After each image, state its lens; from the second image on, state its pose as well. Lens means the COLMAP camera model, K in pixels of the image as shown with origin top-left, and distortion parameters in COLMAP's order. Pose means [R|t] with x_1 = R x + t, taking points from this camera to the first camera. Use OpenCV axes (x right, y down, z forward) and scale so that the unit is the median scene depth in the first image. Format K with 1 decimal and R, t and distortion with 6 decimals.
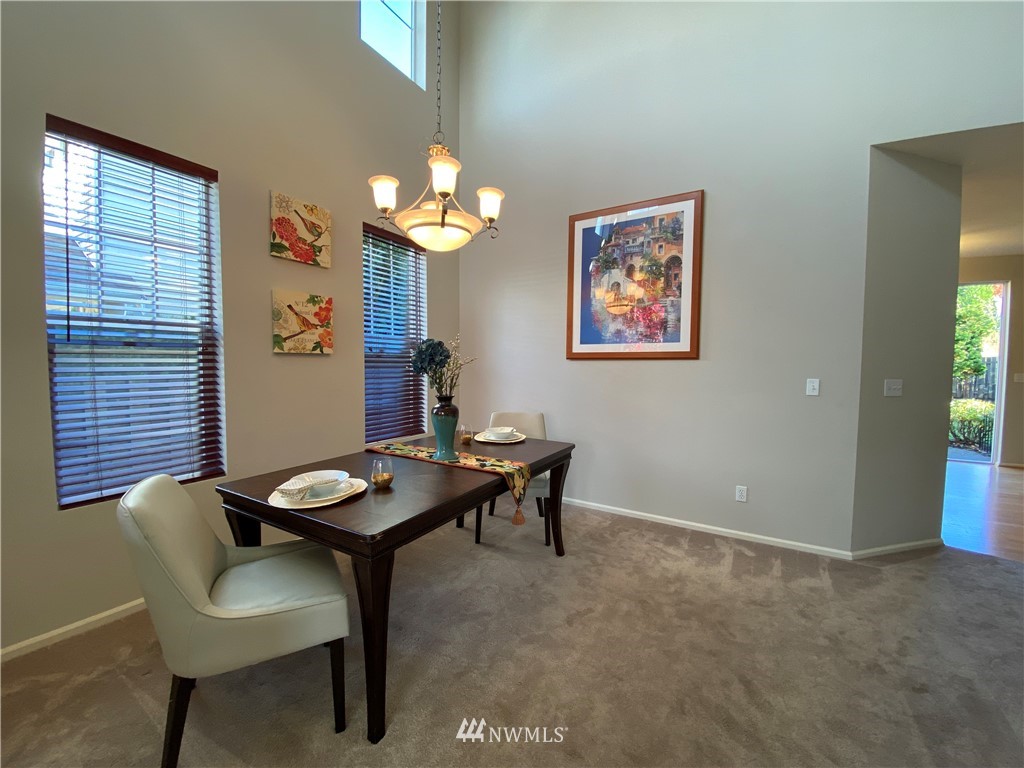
lens RADIAL K [[413.7, 0, 516.5], [0, 413.7, 383.1], [0, 0, 1]] dist [0.019699, -0.020028]
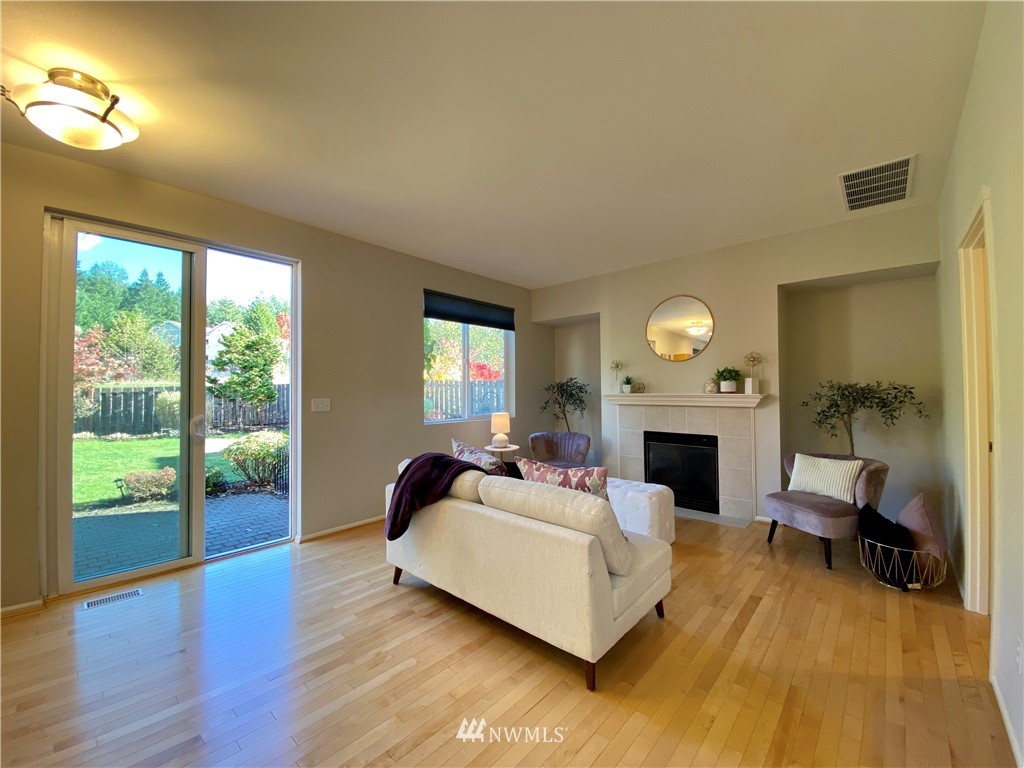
lens RADIAL K [[413.7, 0, 516.5], [0, 413.7, 383.1], [0, 0, 1]] dist [0.019699, -0.020028]
pose [[0.195442, 0.009995, 0.980664, 0.931080], [0.061740, 0.997839, -0.022474, -0.016648], [-0.978770, 0.064938, 0.194403, 0.806726]]
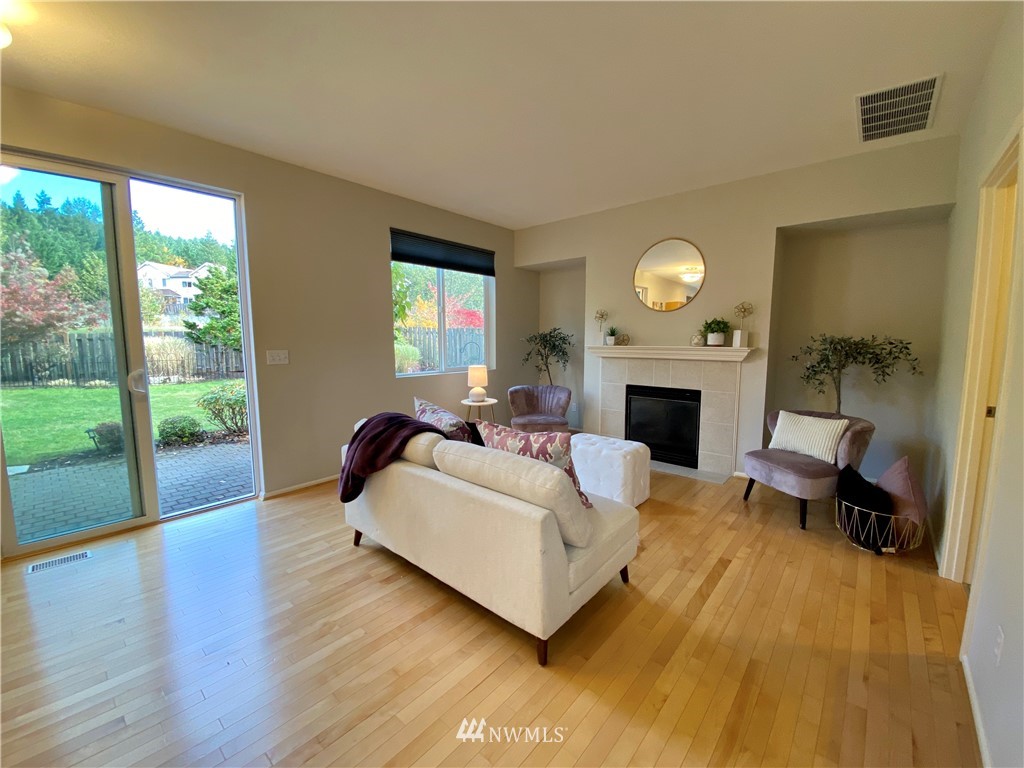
lens RADIAL K [[413.7, 0, 516.5], [0, 413.7, 383.1], [0, 0, 1]] dist [0.019699, -0.020028]
pose [[0.182373, -0.115443, 0.976429, 1.006011], [0.055798, 0.992698, 0.106945, -0.028364], [-0.981645, 0.034979, 0.187482, 0.768737]]
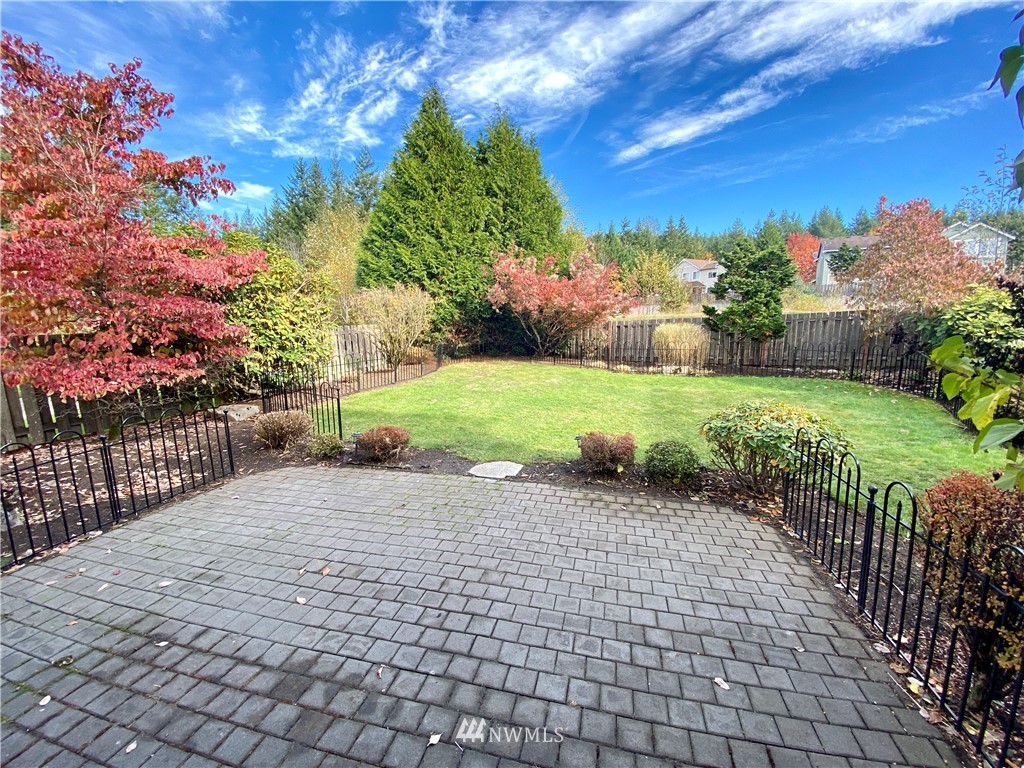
lens RADIAL K [[408.0, 0, 509.6], [0, 408.0, 386.9], [0, 0, 1]] dist [0.041259, -0.031167]
pose [[0.960976, -0.051849, 0.271729, 1.754199], [0.025745, 0.994777, 0.098769, -0.068278], [-0.275431, -0.087919, 0.957292, 1.601912]]
